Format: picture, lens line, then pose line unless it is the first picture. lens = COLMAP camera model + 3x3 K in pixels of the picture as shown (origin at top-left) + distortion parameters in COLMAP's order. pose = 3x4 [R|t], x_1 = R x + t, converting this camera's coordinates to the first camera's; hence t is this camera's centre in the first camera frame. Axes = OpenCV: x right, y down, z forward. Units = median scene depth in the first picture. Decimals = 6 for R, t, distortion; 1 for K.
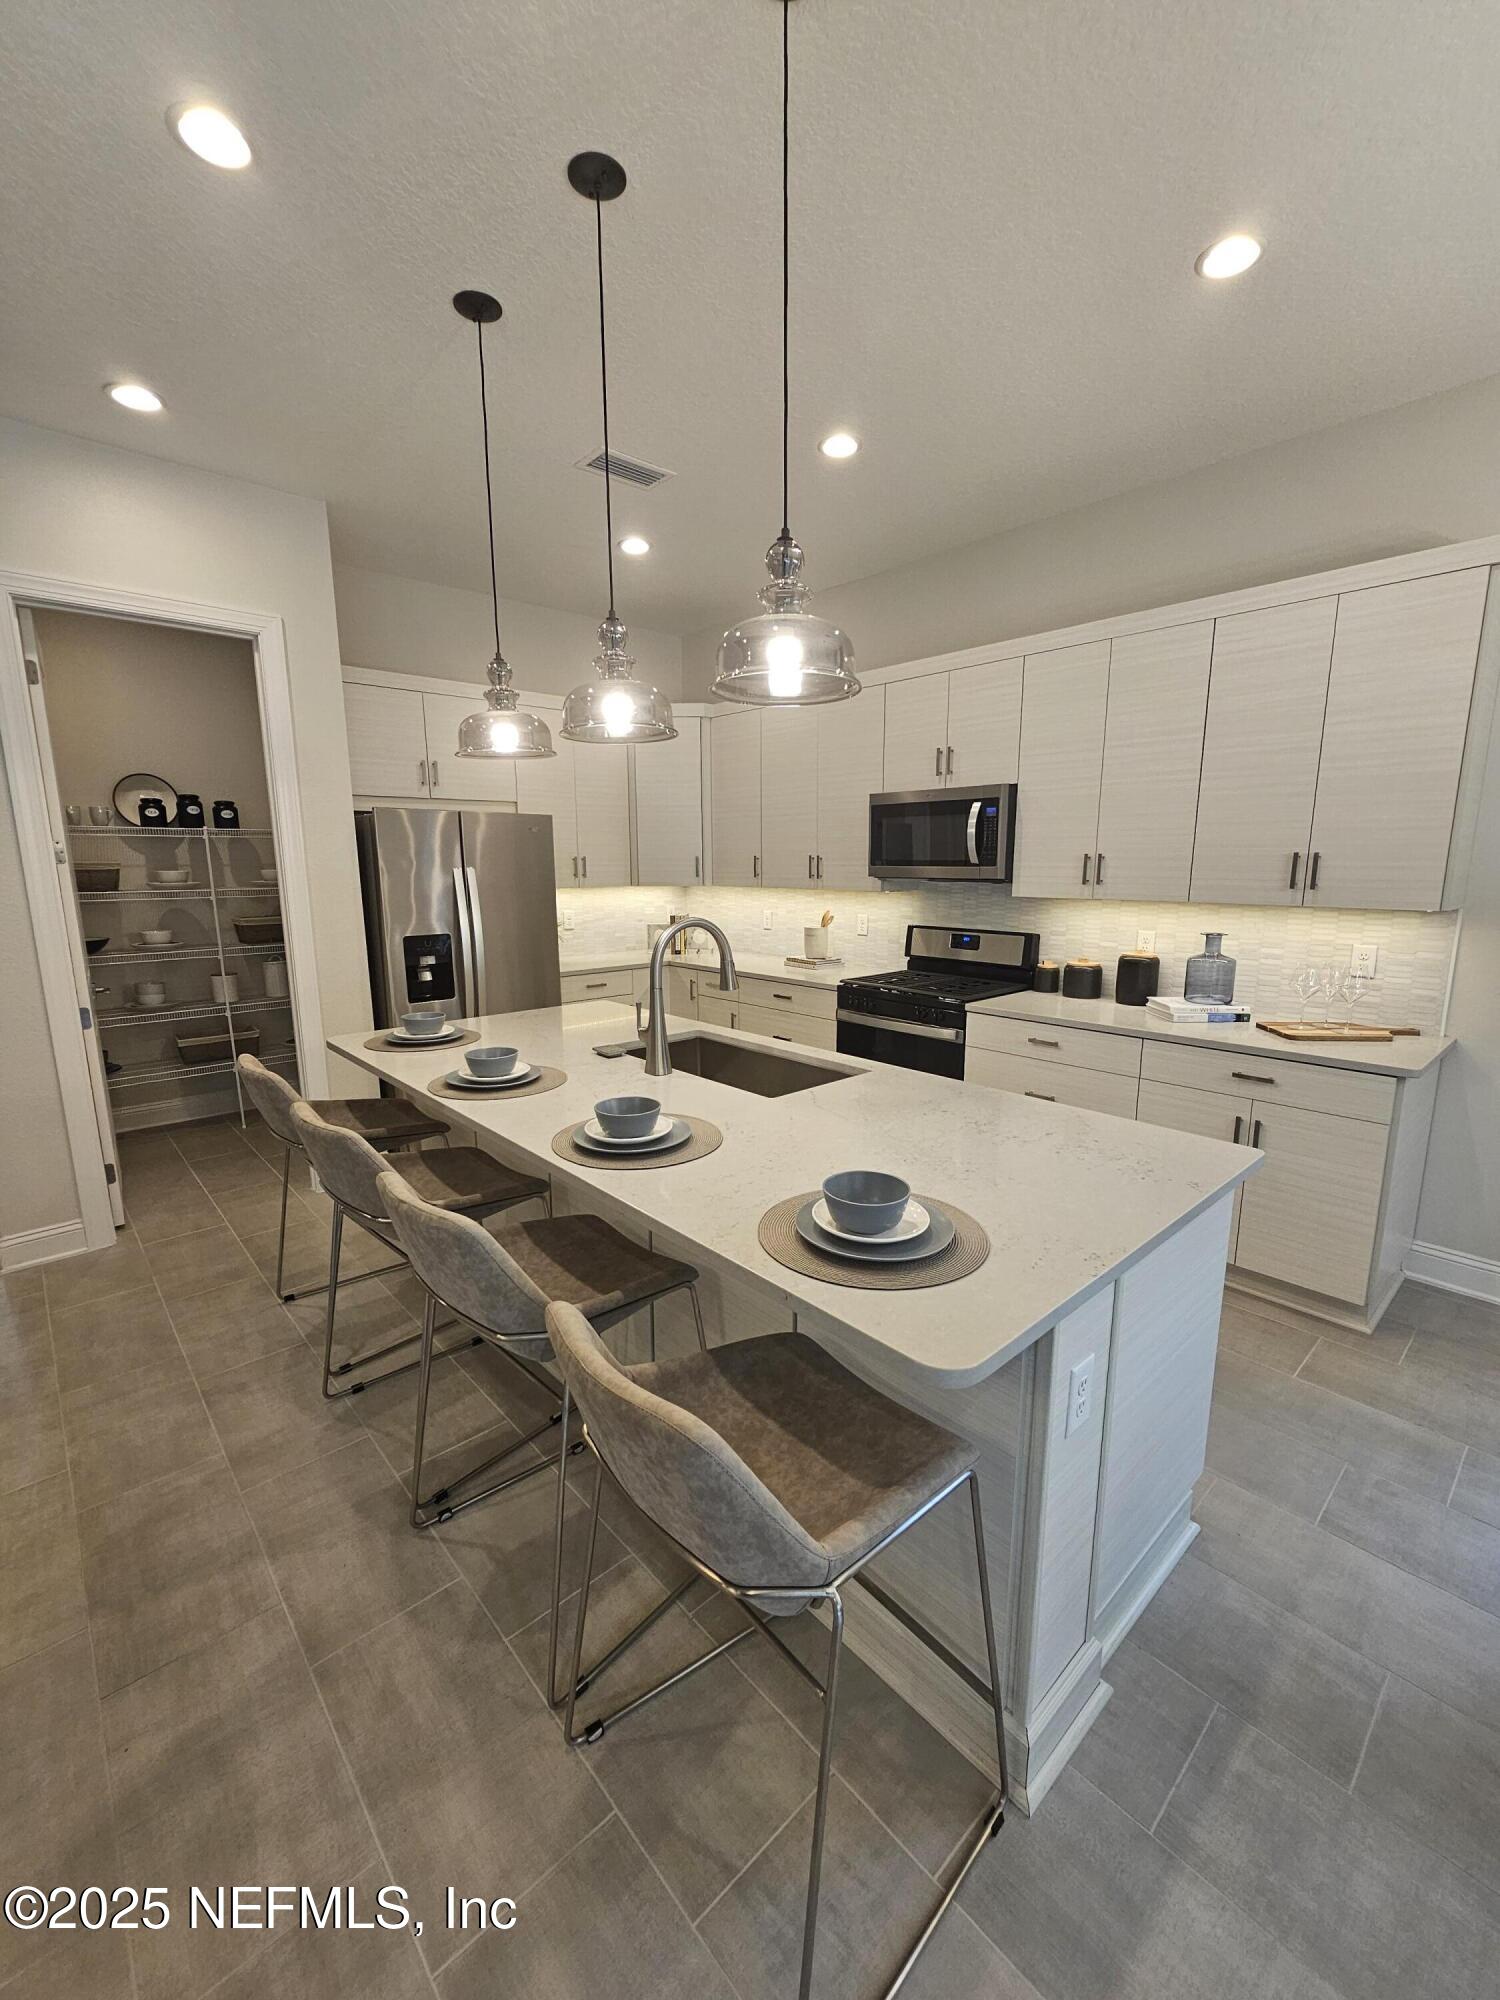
lens RADIAL K [[821.8, 0, 761.5], [0, 821.8, 1012.6], [0, 0, 1]] dist [-0.002152, -0.000578]
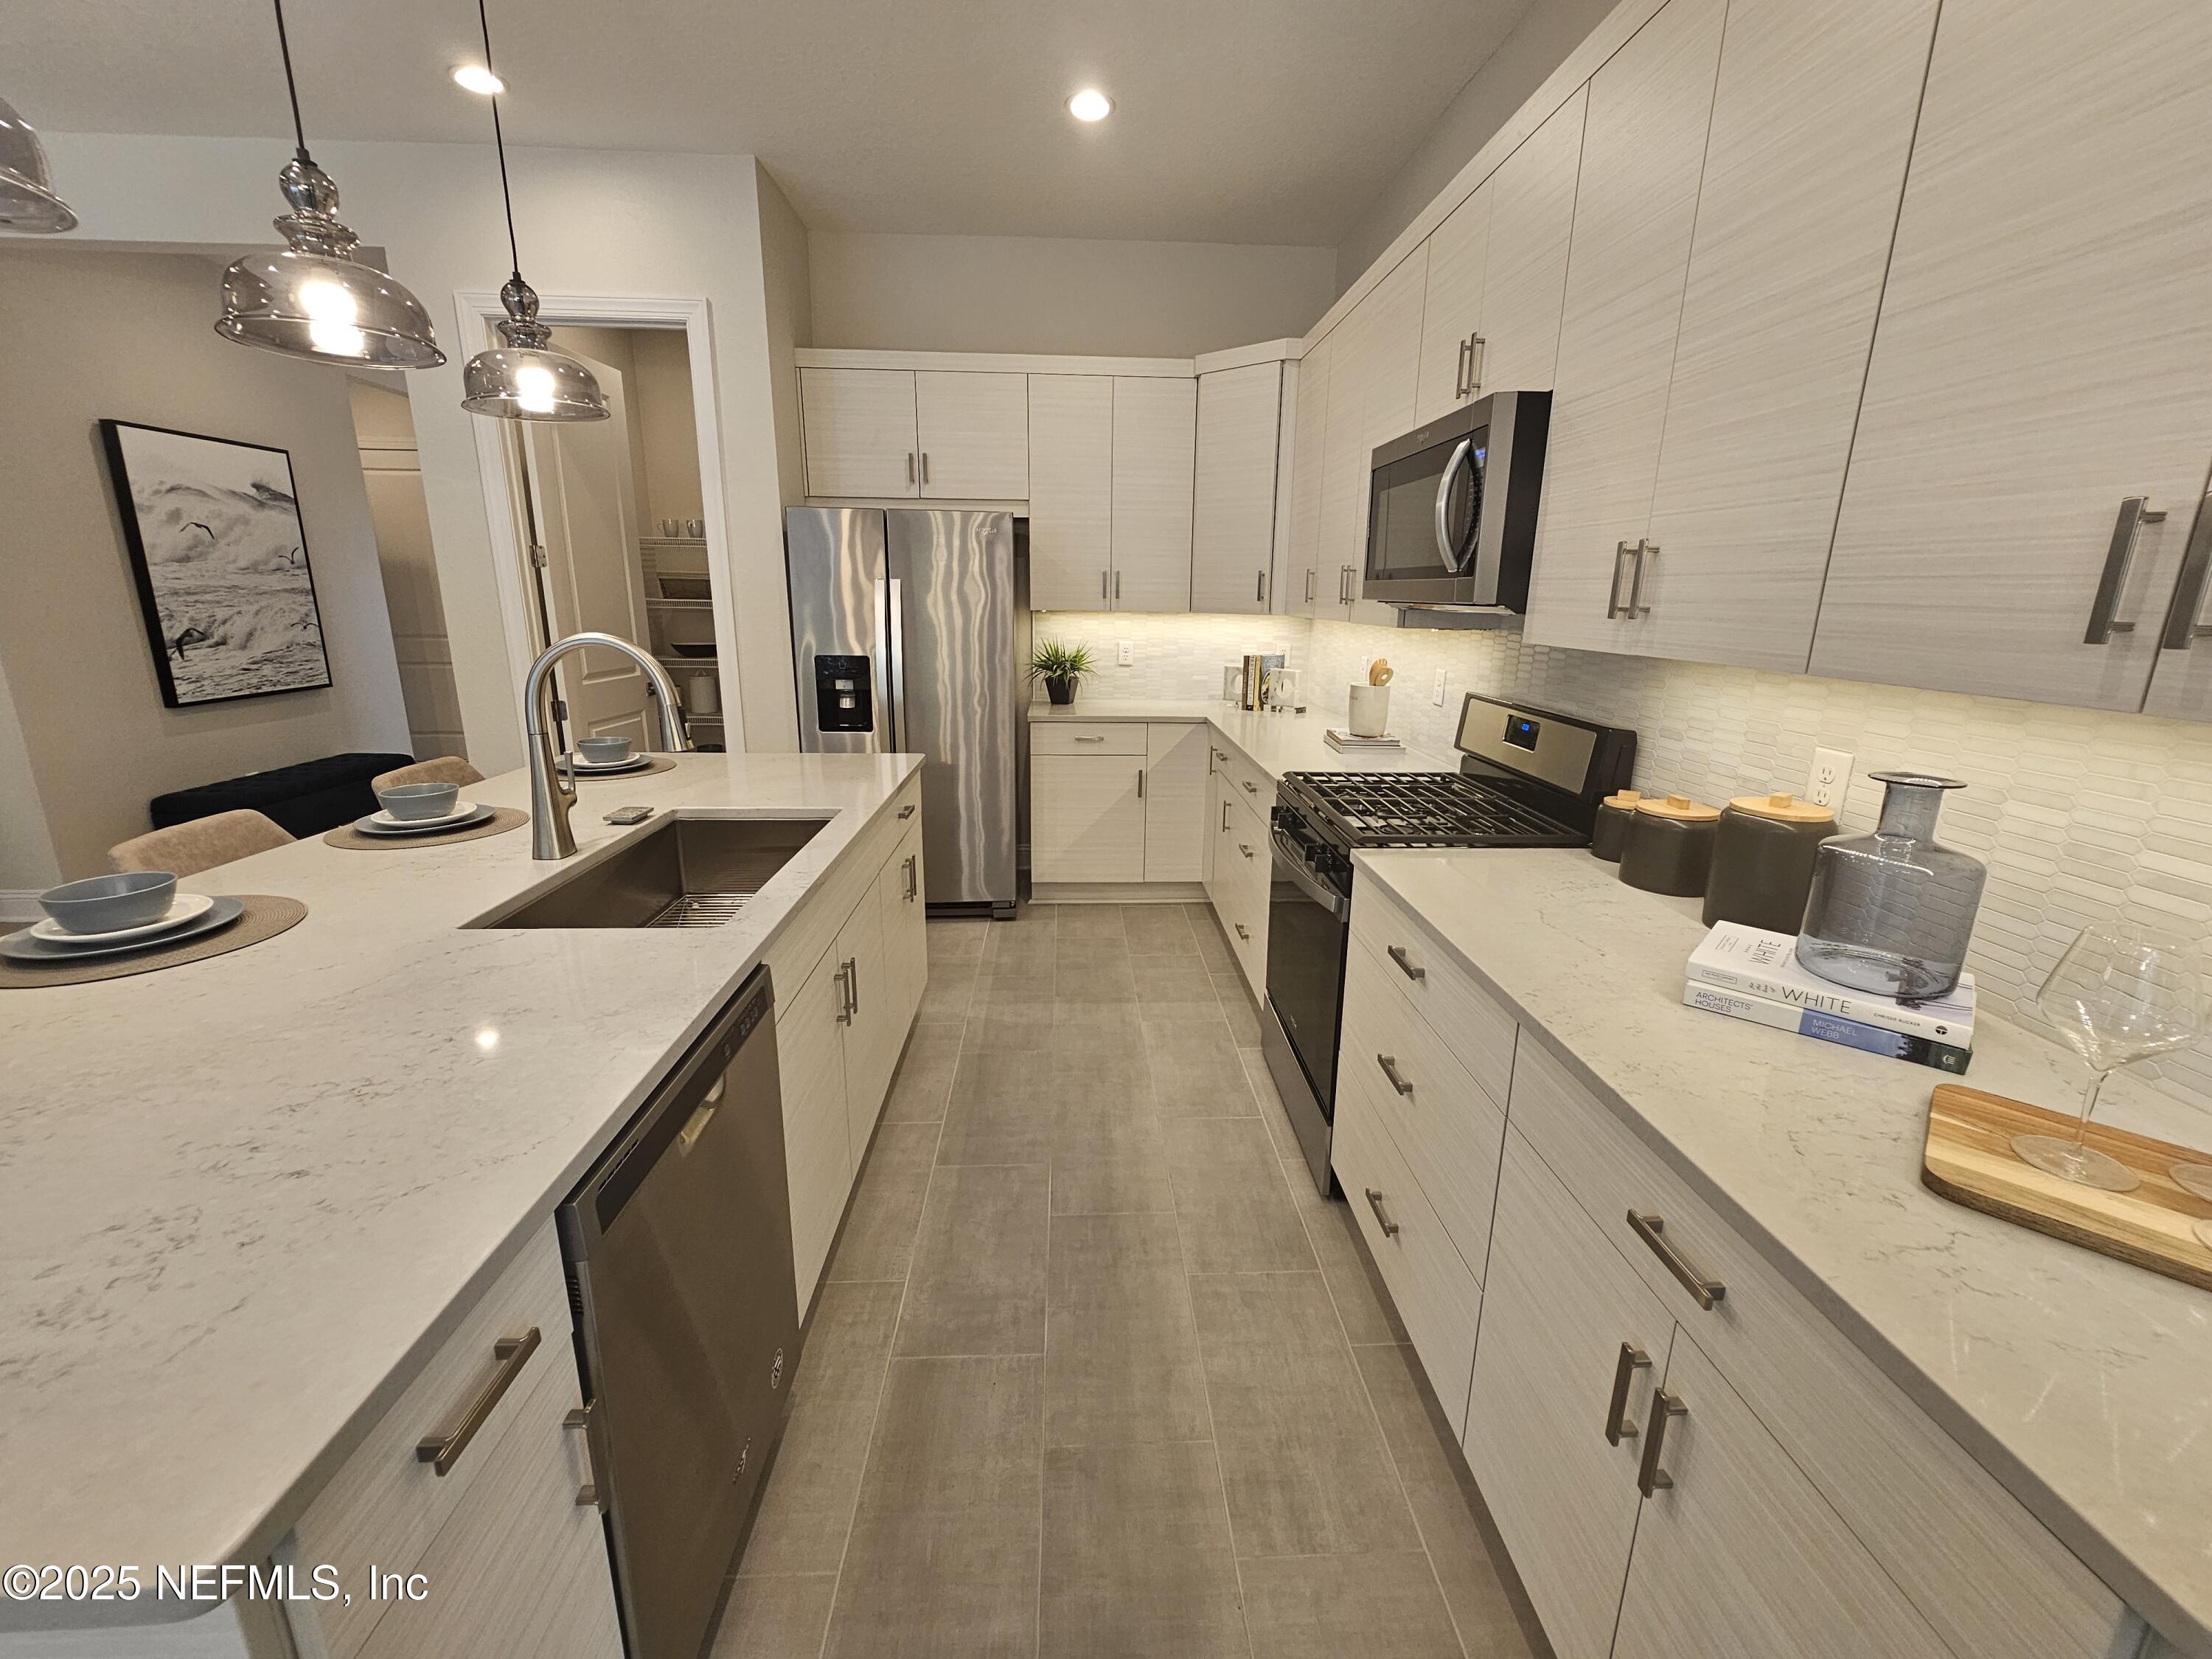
lens RADIAL K [[909.0, 0, 1116.4], [0, 909.0, 815.3], [0, 0, 1]] dist [-0.002152, -0.000578]
pose [[0.771076, 0.166055, -0.614709, 0.428336], [-0.133484, 0.986100, 0.098941, -0.060295], [0.622594, 0.005763, 0.782523, 0.419775]]
